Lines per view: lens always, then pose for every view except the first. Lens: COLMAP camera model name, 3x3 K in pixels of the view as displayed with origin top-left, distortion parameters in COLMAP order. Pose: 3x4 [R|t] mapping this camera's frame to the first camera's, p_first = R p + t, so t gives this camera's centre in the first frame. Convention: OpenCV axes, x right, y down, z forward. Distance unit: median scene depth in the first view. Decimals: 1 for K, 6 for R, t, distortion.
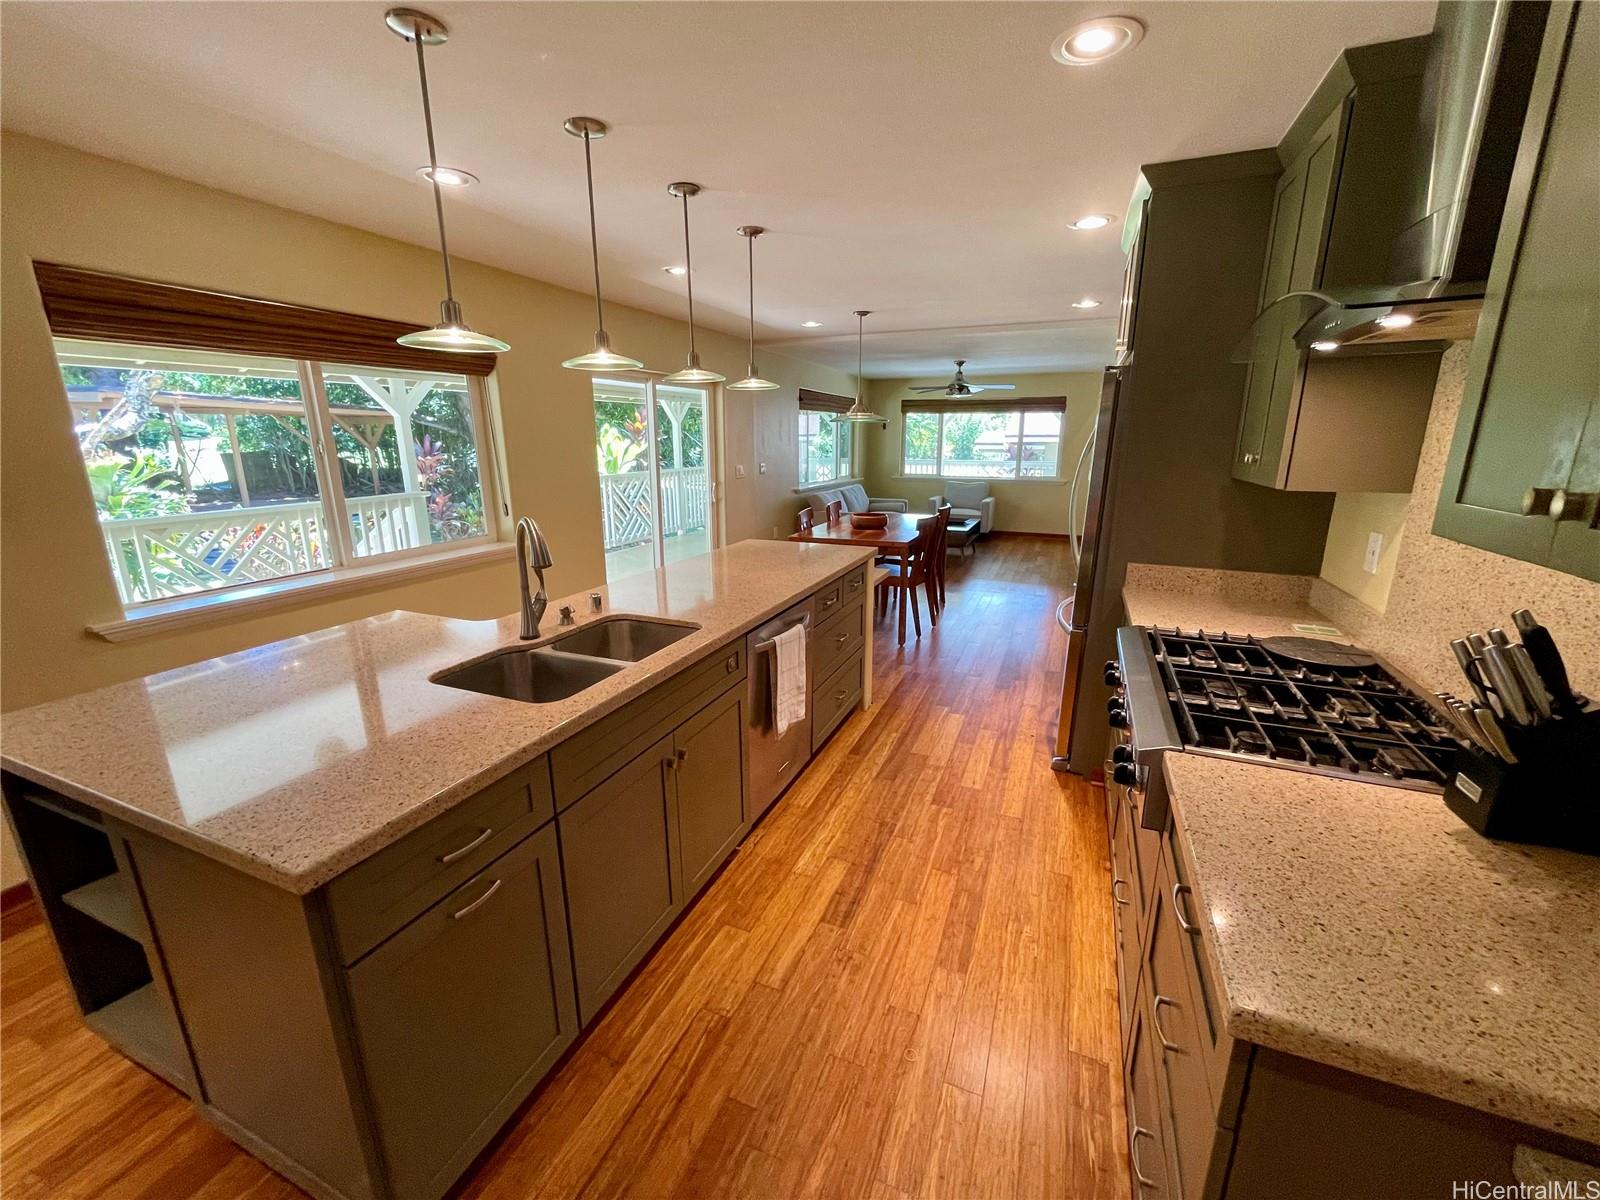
lens RADIAL K [[649.3, 0, 802.4], [0, 649.3, 601.3], [0, 0, 1]] dist [-0.003198, -0.000337]
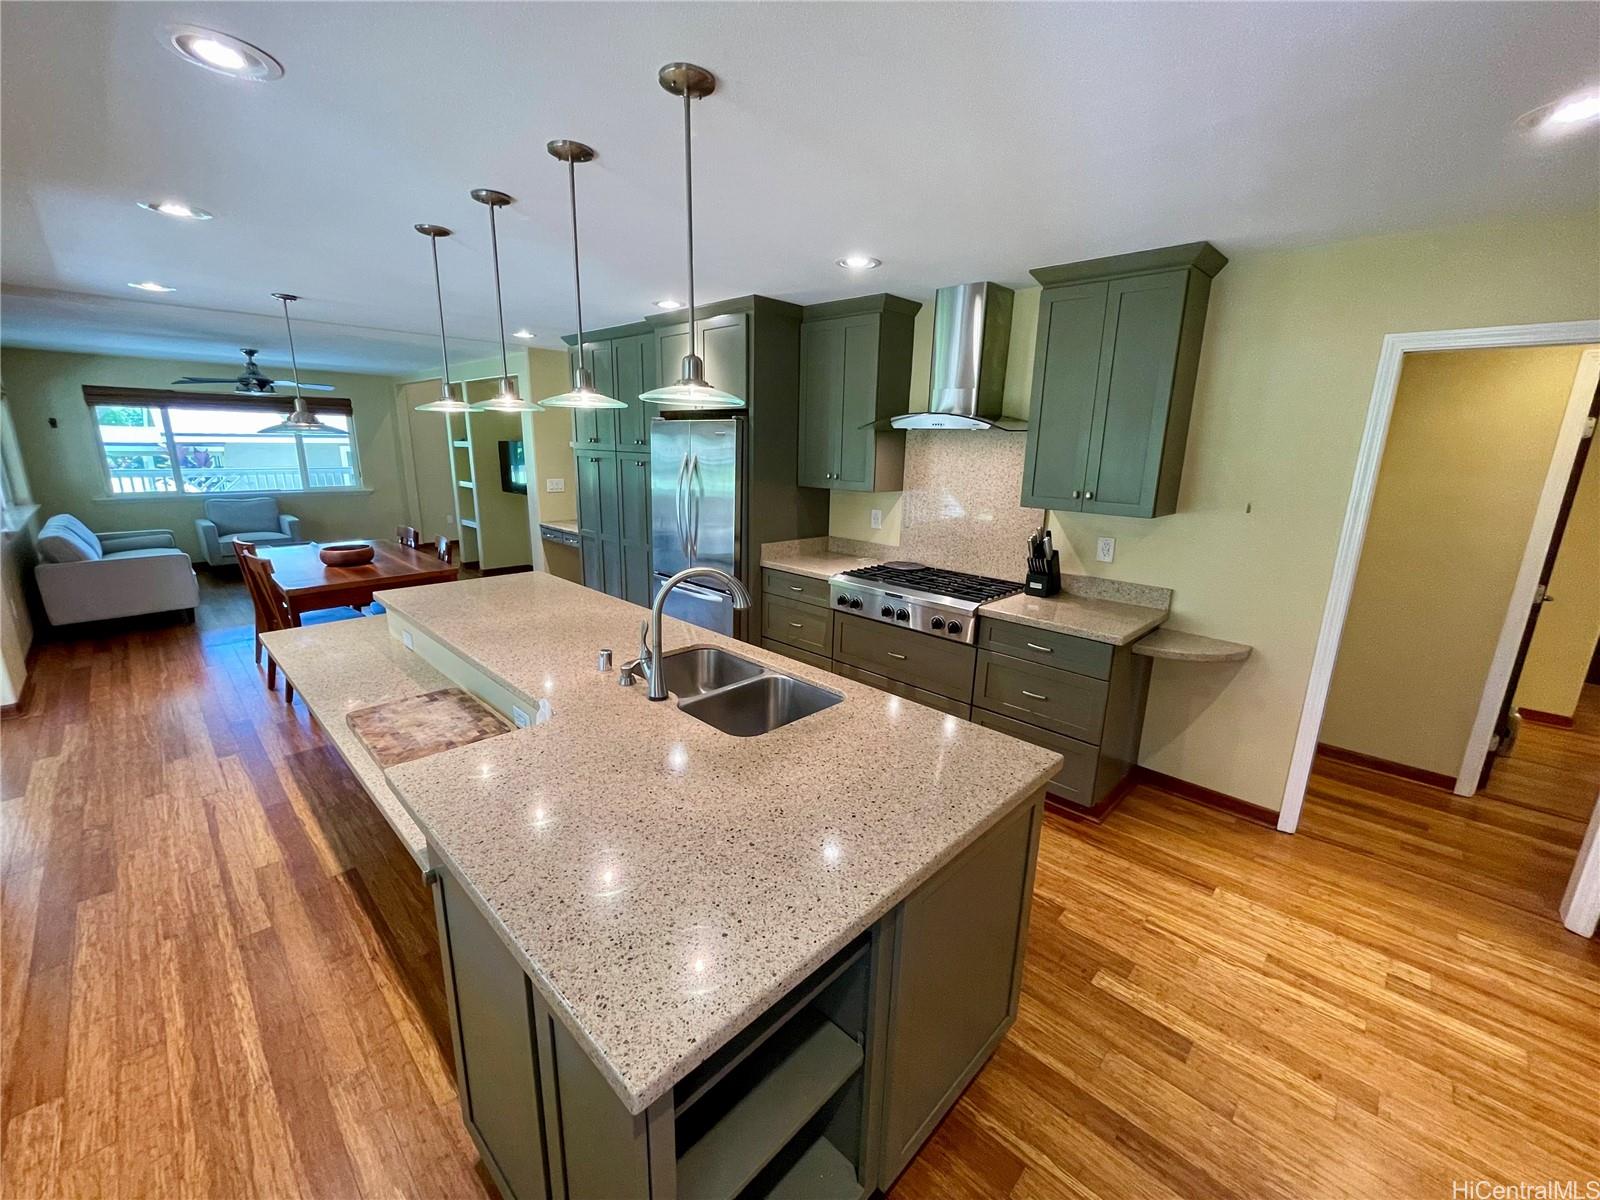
lens RADIAL K [[649.0, 0, 804.5], [0, 649.0, 603.0], [0, 0, 1]] dist [0.001875, 0.000263]
pose [[0.363552, -0.217012, 0.905945, -0.251976], [0.208702, 0.966743, 0.147824, -0.036554], [-0.907895, 0.135331, 0.396752, 0.086624]]
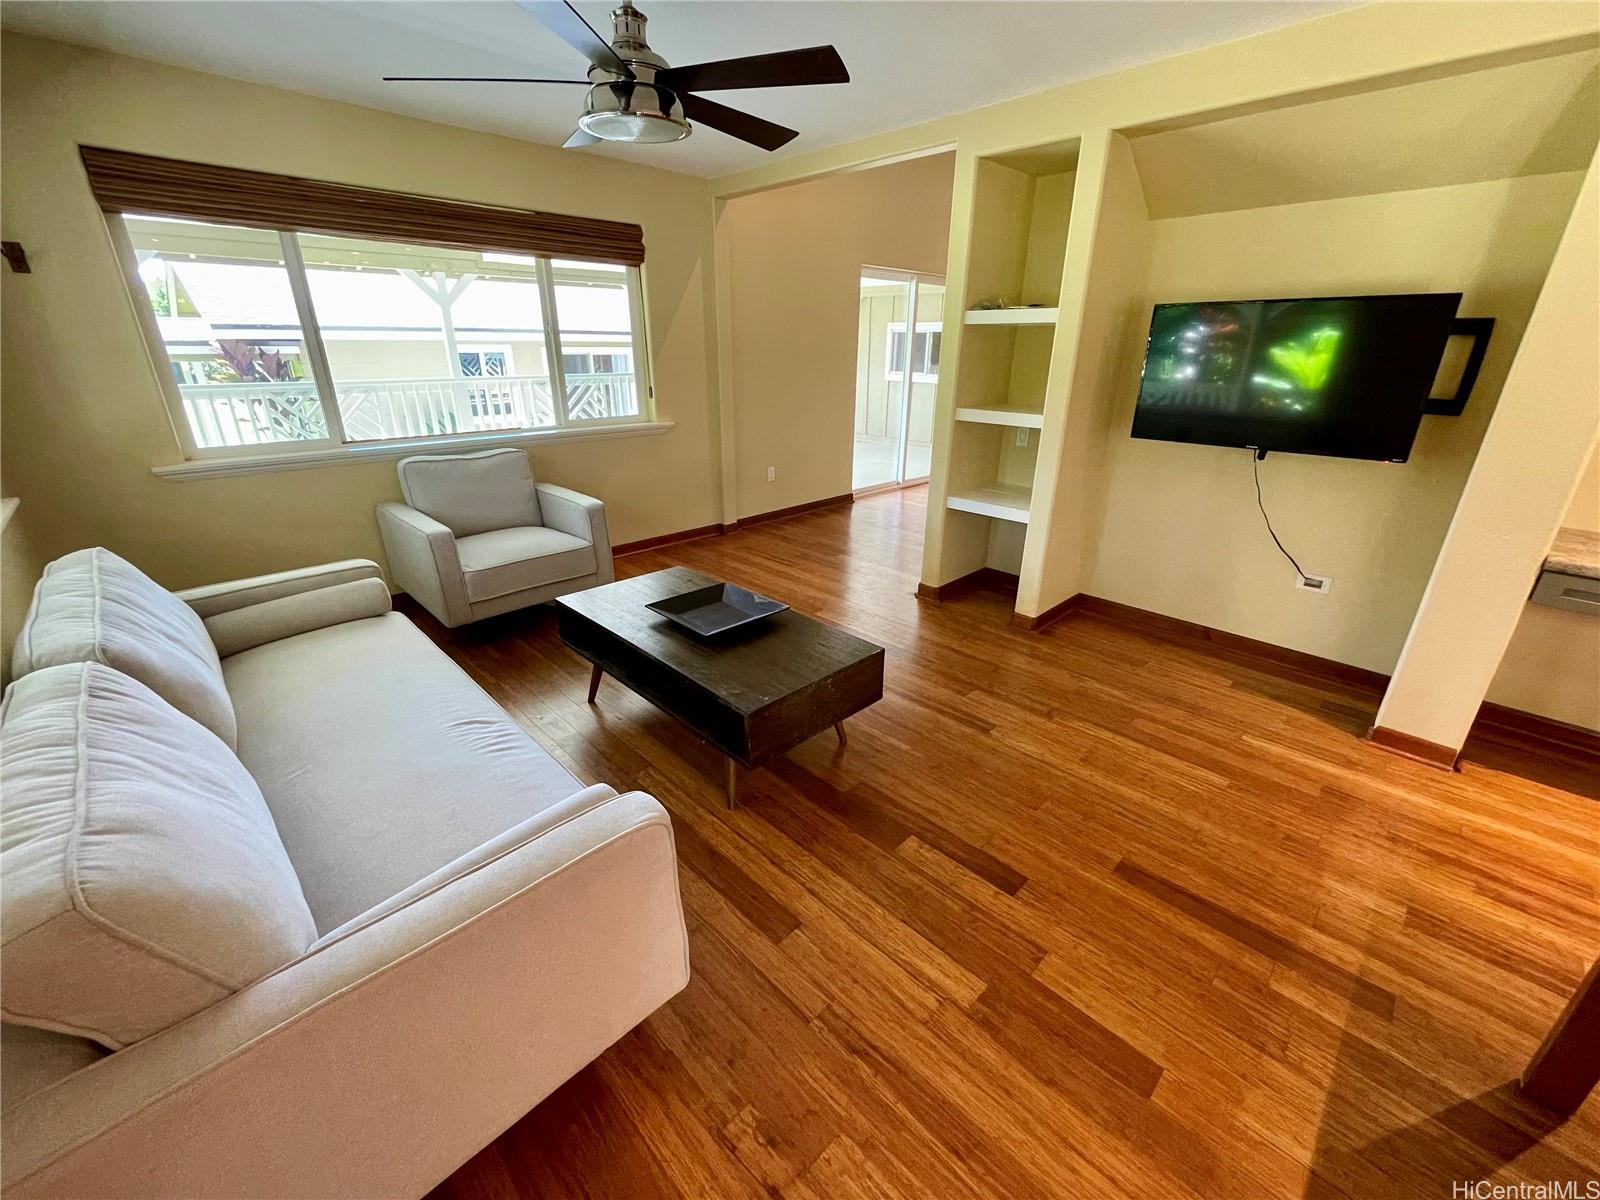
lens RADIAL K [[638.6, 0, 796.2], [0, 638.6, 607.6], [0, 0, 1]] dist [-0.000286, -0.000117]
pose [[0.389090, -0.346288, 0.853635, -0.006025], [0.213601, 0.935316, 0.282062, -0.170025], [-0.896093, 0.072590, 0.437890, 0.712852]]
